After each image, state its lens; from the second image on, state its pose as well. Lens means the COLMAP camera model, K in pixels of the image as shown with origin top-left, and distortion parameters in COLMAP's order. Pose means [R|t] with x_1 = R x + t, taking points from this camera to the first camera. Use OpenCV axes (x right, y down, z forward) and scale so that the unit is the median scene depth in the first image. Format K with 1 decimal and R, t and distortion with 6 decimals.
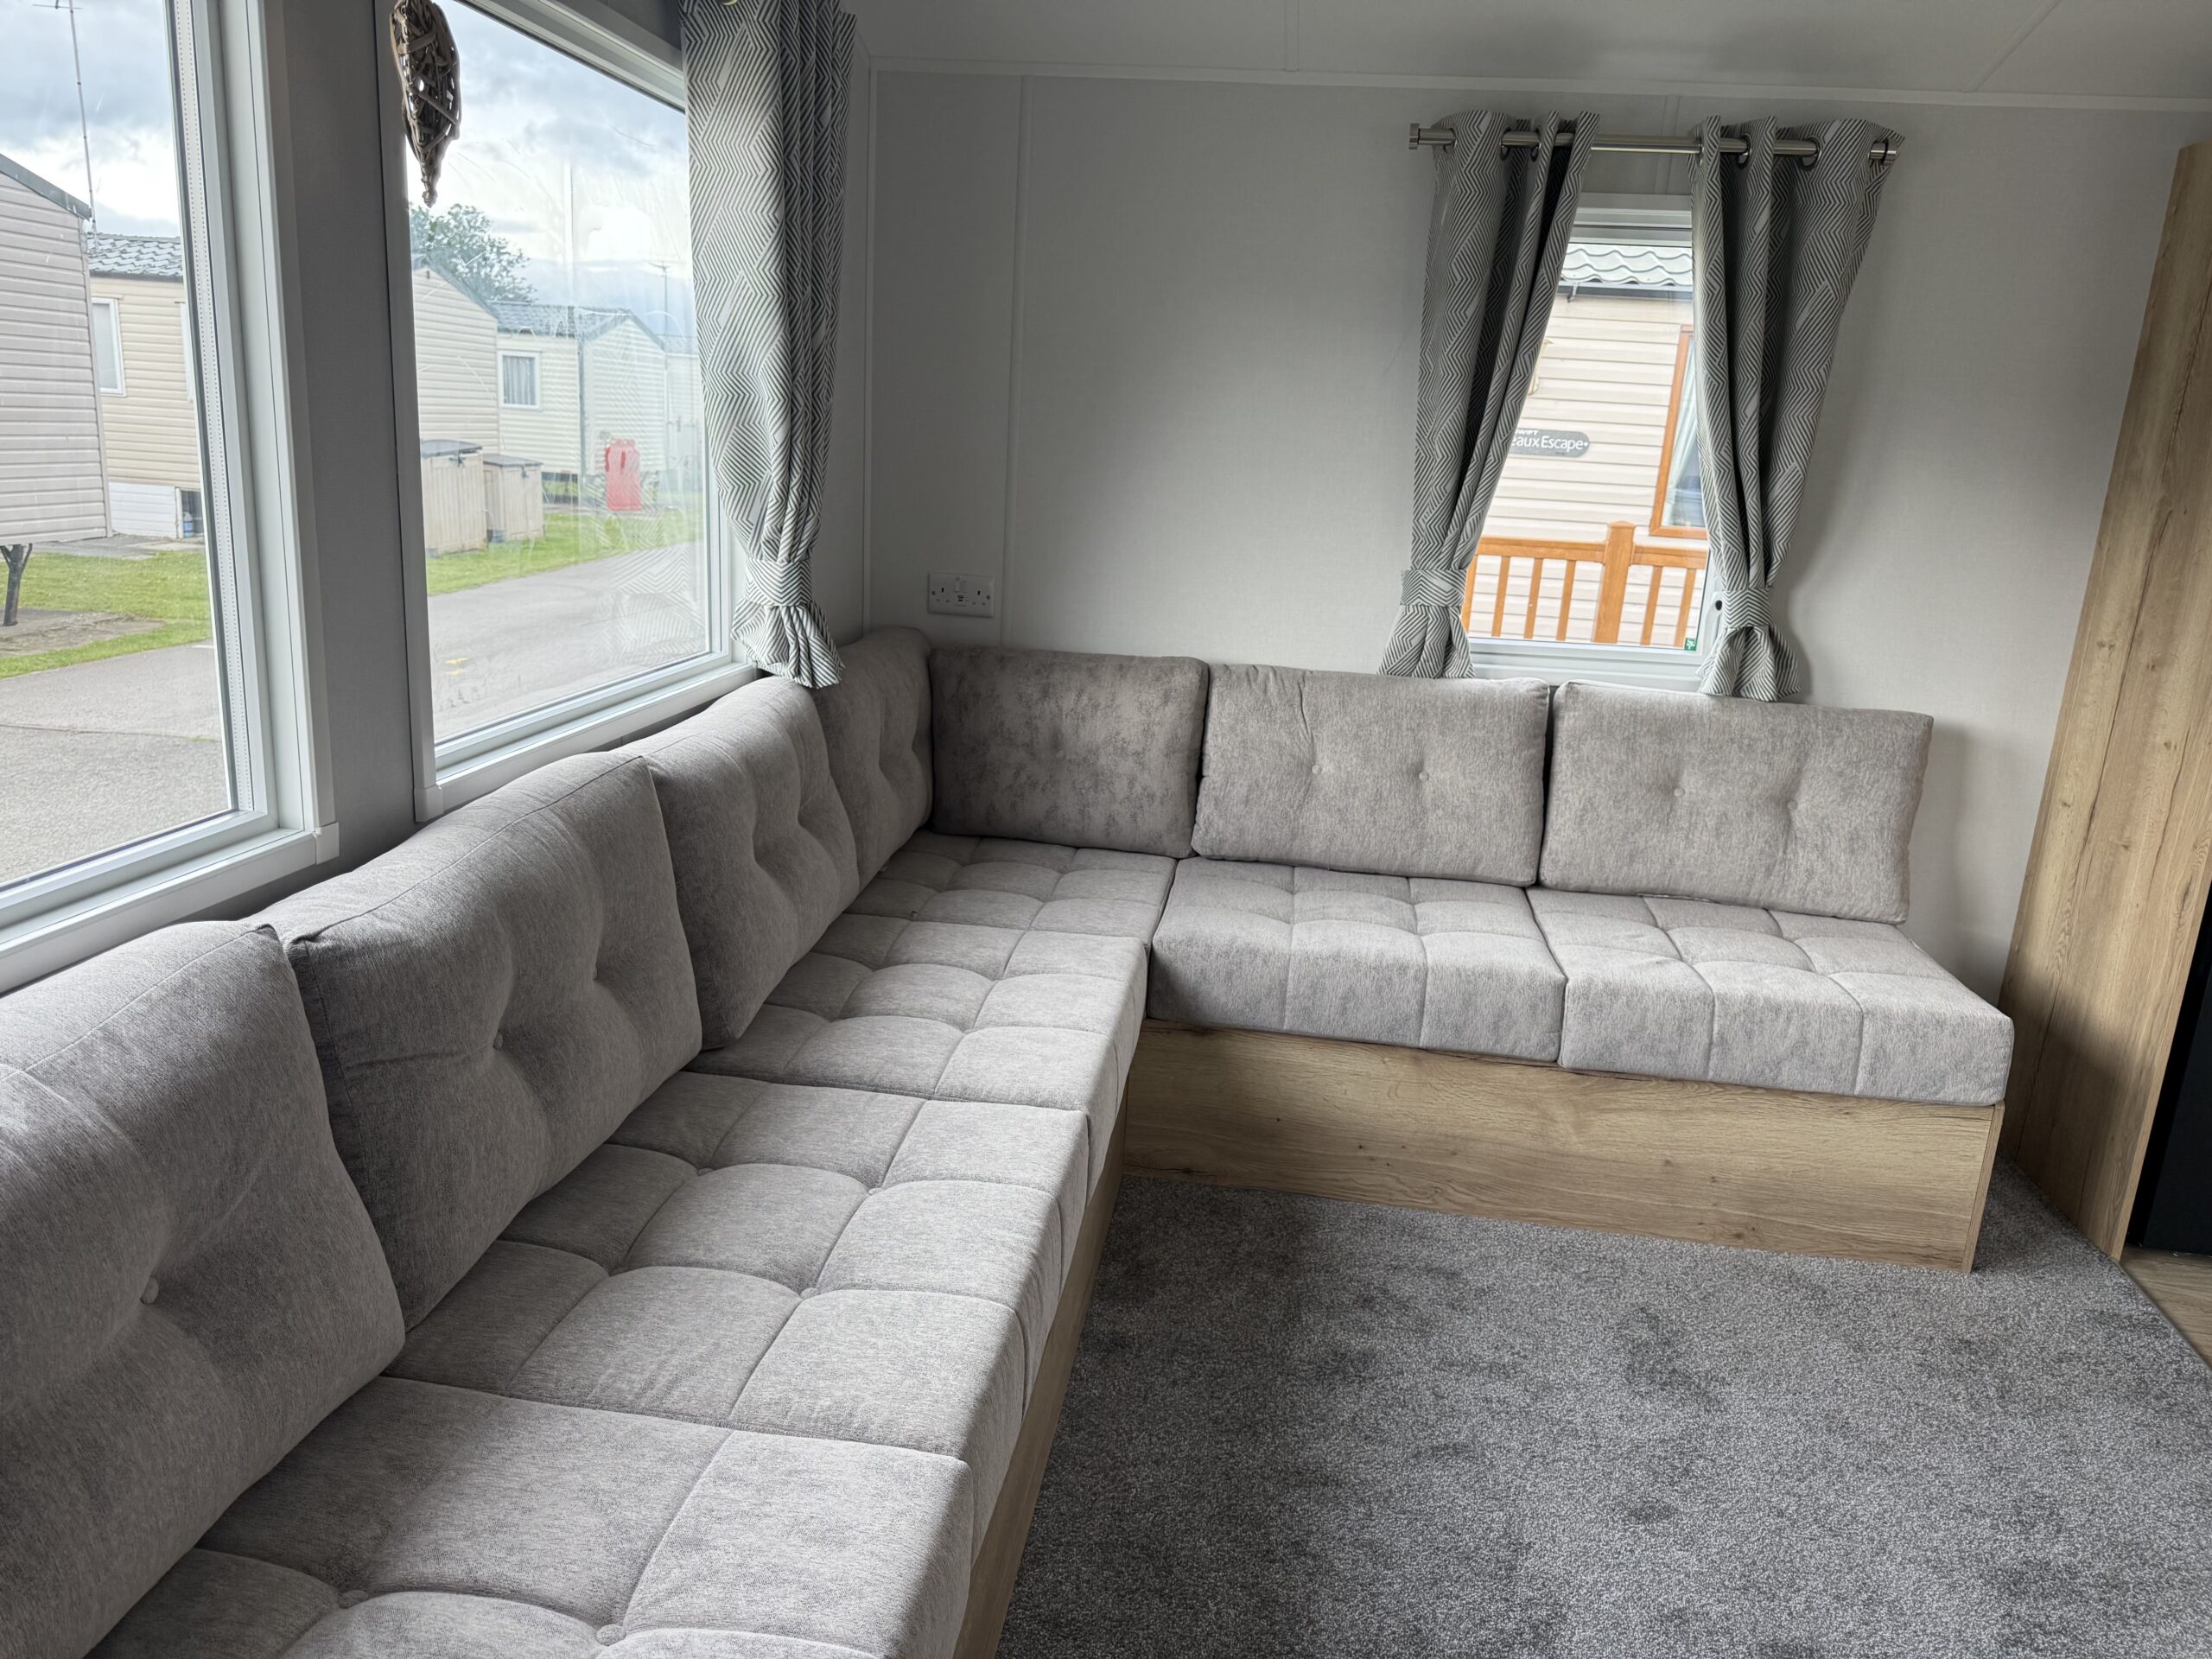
lens RADIAL K [[1555.8, 0, 1100.5], [0, 1555.8, 833.6], [0, 0, 1]] dist [0.026348, -0.022780]
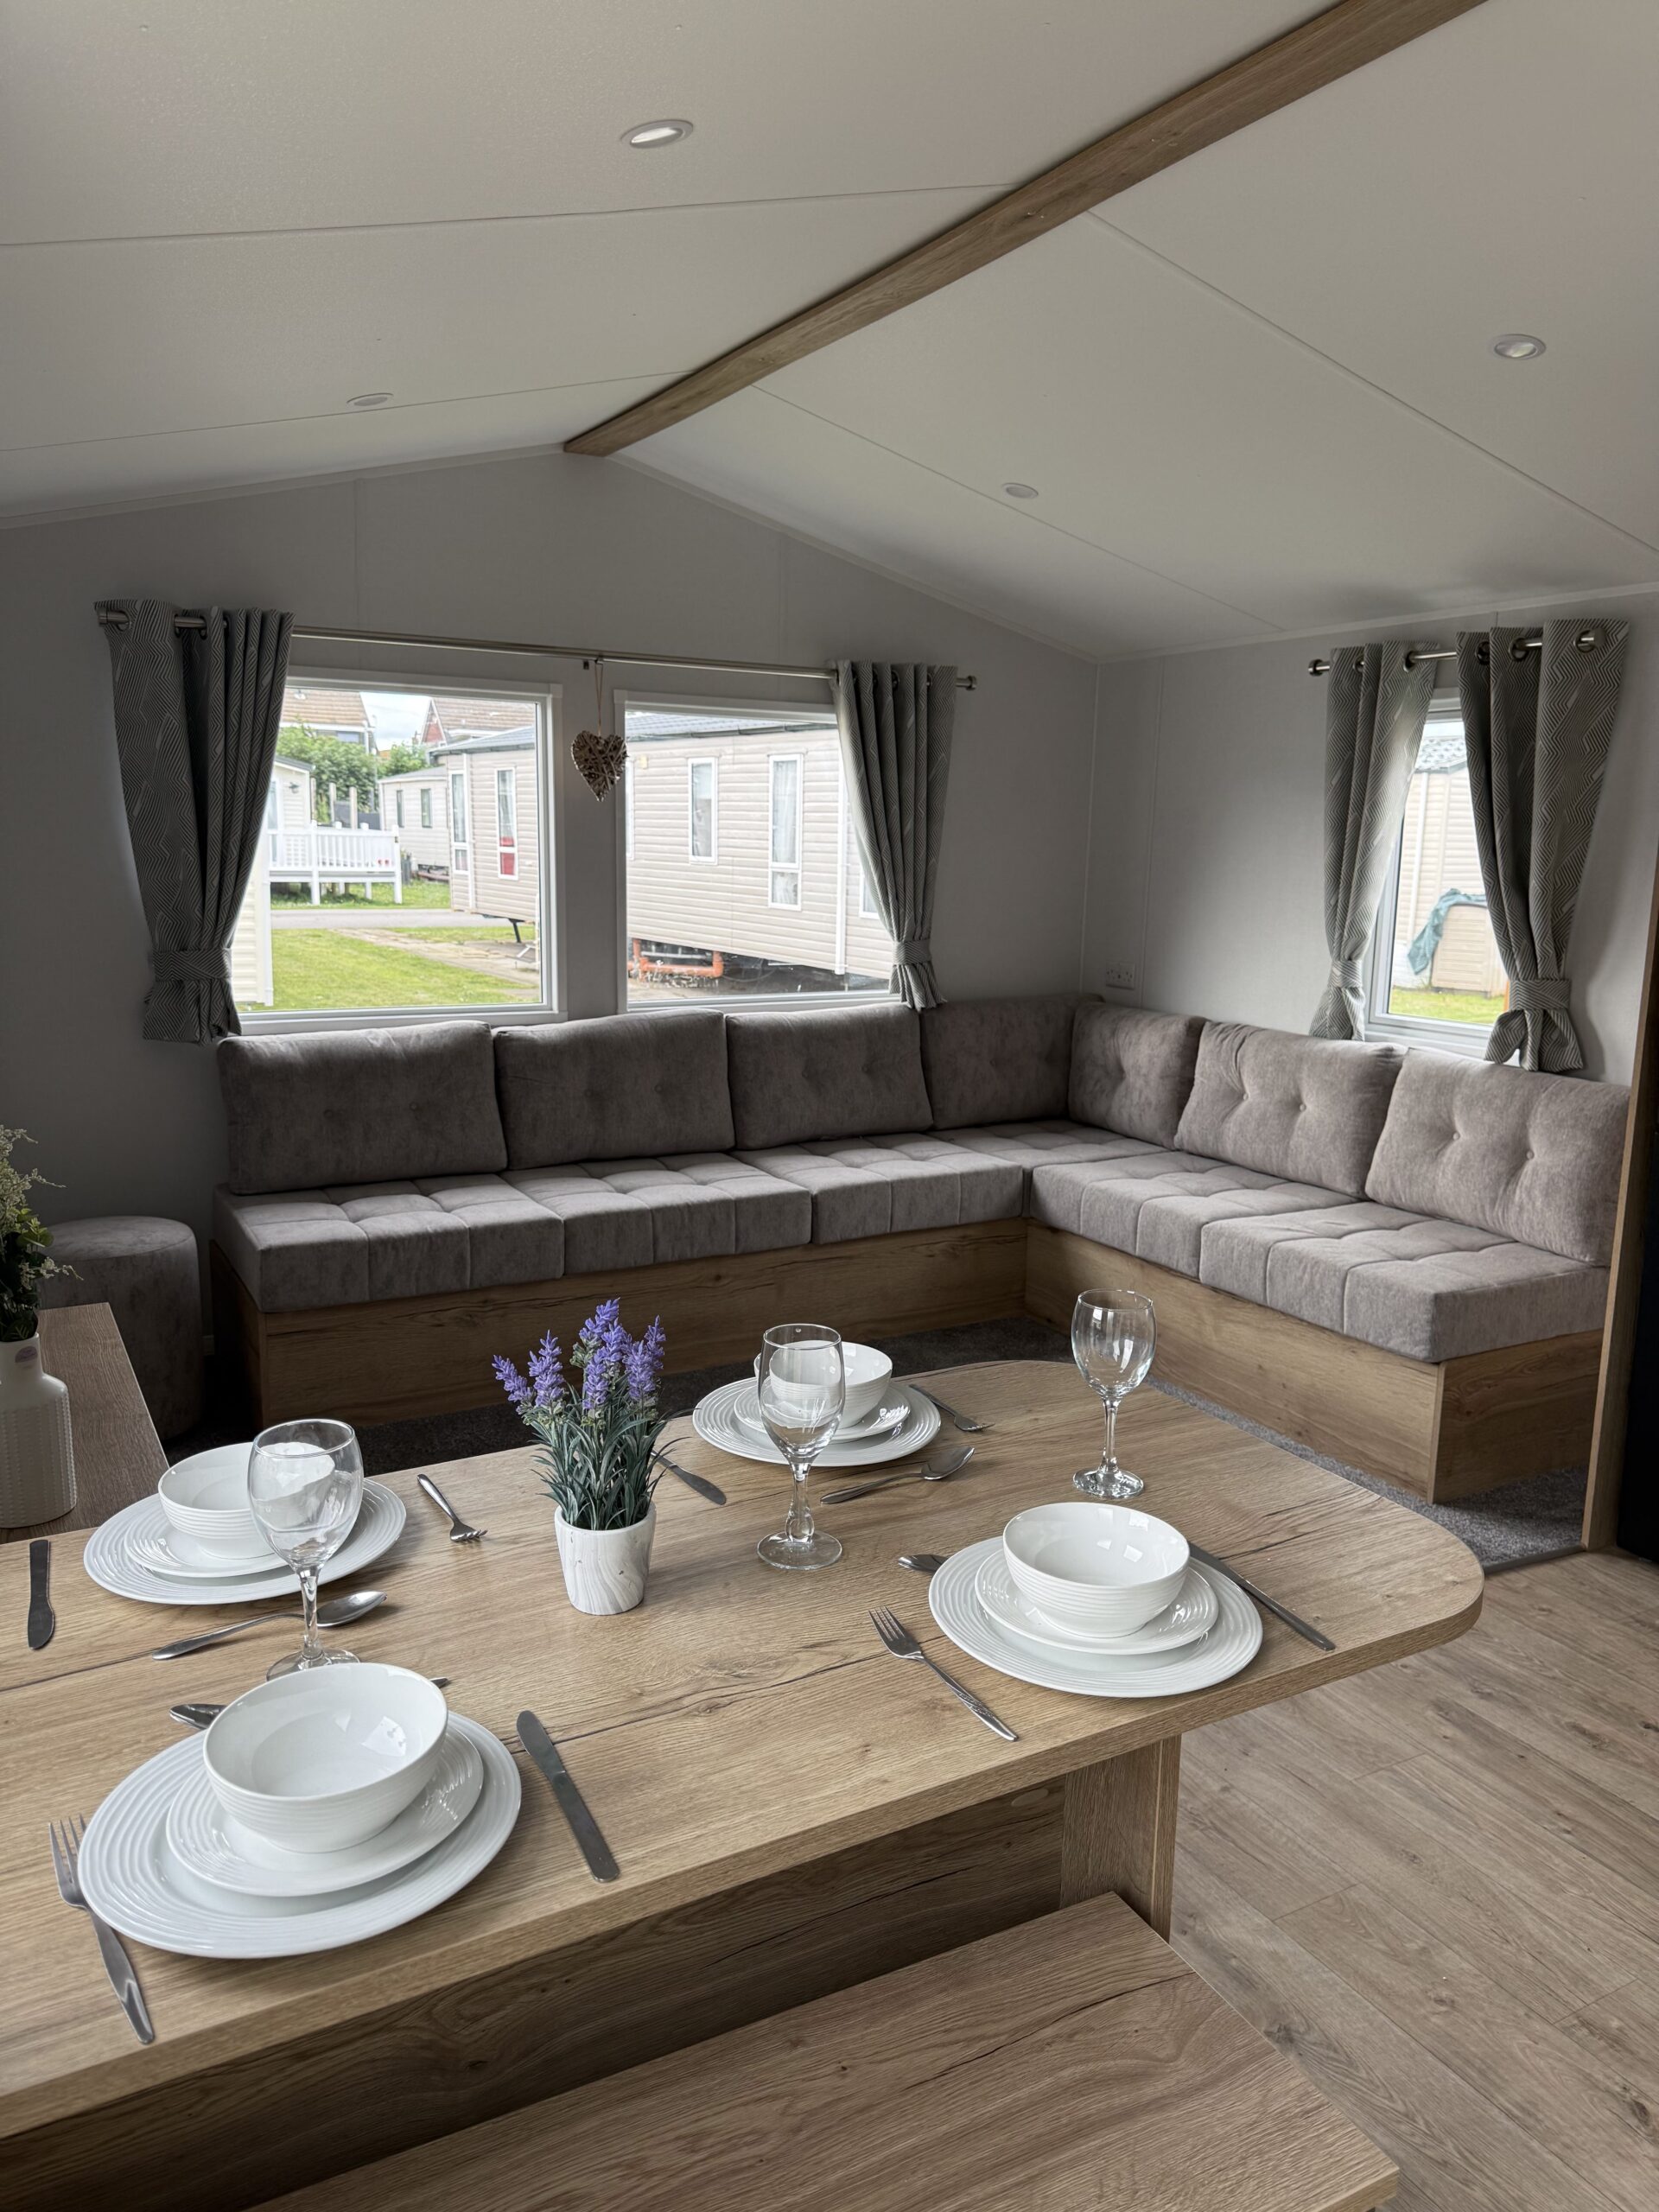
lens RADIAL K [[1558.4, 0, 829.5], [0, 1558.4, 1106.0], [0, 0, 1]] dist [0.066144, -0.084566]
pose [[0.607630, 0.093770, -0.788665, 1.230640], [-0.182852, 0.982847, -0.024022, 0.084481], [0.772885, 0.158805, 0.614353, -0.210243]]
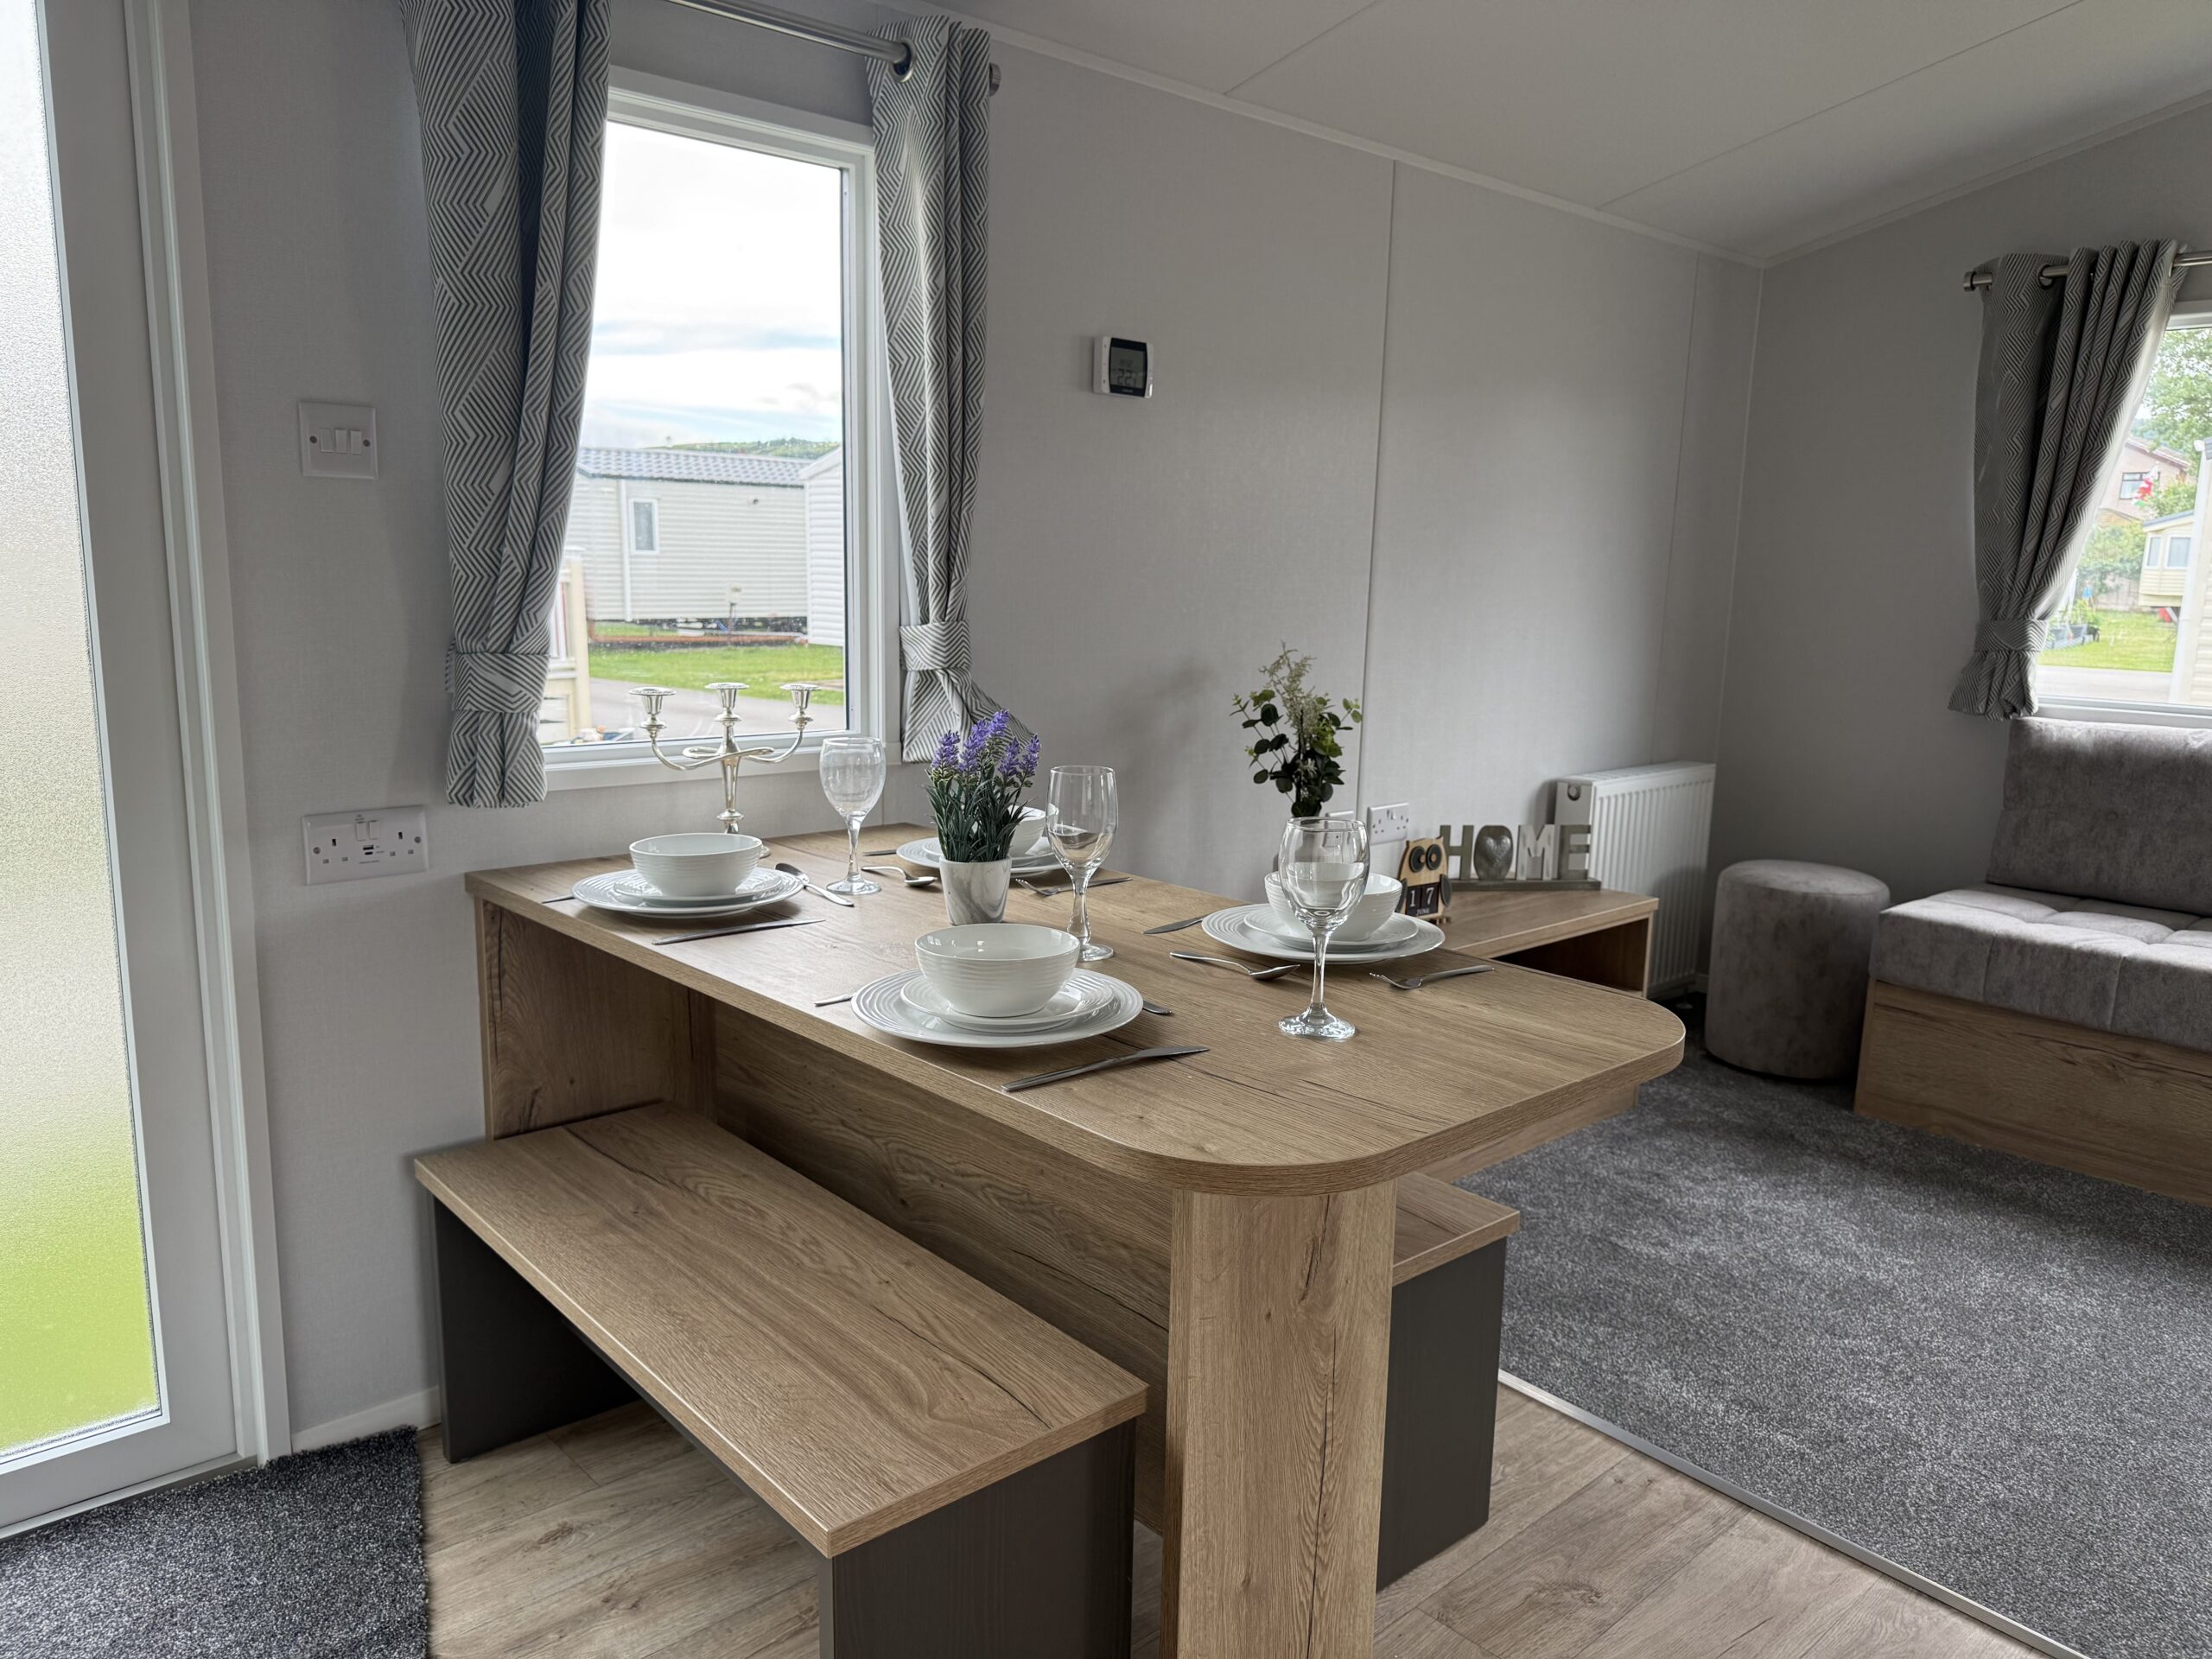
lens RADIAL K [[1555.8, 0, 1100.5], [0, 1555.8, 833.6], [0, 0, 1]] dist [0.026348, -0.022780]
pose [[-0.634888, 0.064701, -0.769890, 1.297644], [-0.248609, 0.926380, 0.282867, -0.004935], [0.731513, 0.370991, -0.572062, 0.491227]]
